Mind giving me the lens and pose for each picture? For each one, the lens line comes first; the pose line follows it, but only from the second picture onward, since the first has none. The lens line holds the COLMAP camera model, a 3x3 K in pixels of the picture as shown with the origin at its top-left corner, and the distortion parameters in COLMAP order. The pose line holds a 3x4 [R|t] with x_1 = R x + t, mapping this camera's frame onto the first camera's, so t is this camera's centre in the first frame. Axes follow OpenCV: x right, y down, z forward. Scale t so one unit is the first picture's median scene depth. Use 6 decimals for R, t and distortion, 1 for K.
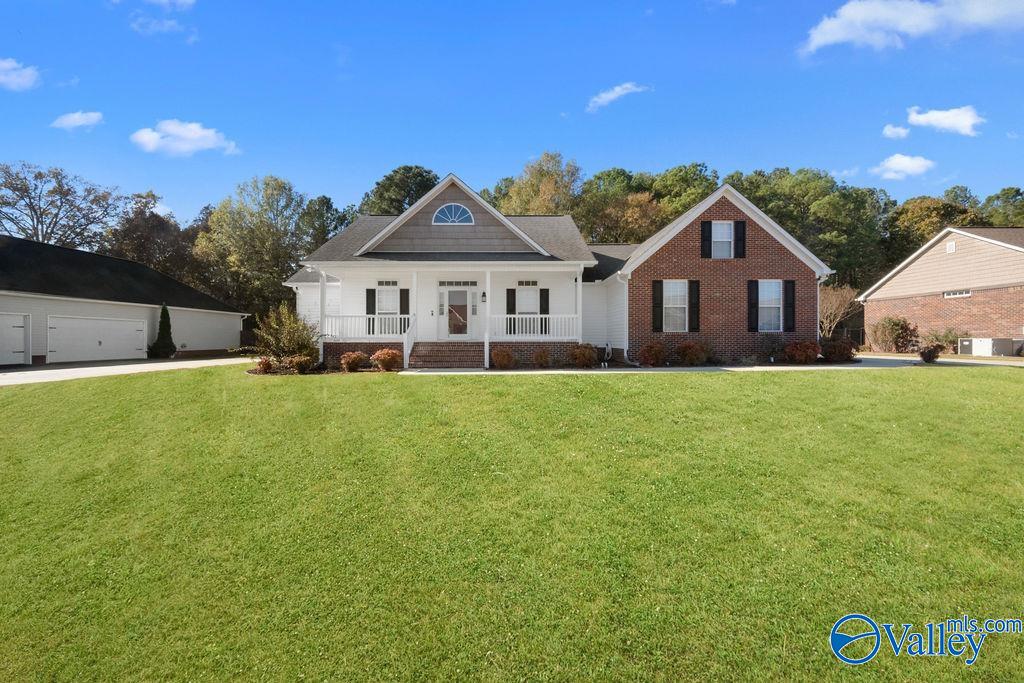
lens RADIAL K [[400.1, 0, 512.0], [0, 400.1, 341.5], [0, 0, 1]] dist [-0.000018, -0.000518]
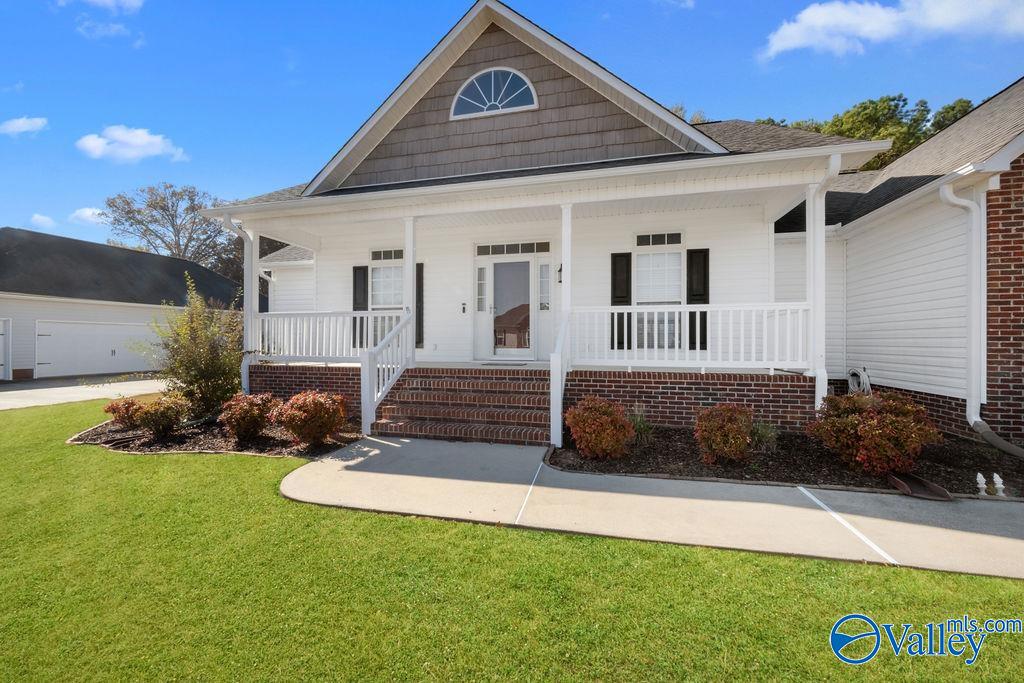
lens RADIAL K [[400.1, 0, 512.0], [0, 400.1, 341.5], [0, 0, 1]] dist [-0.000018, -0.000518]
pose [[0.967448, 0.003043, -0.253053, -0.007035], [-0.004352, 0.999980, -0.004611, -0.024701], [0.253034, 0.005563, 0.967441, 0.514912]]
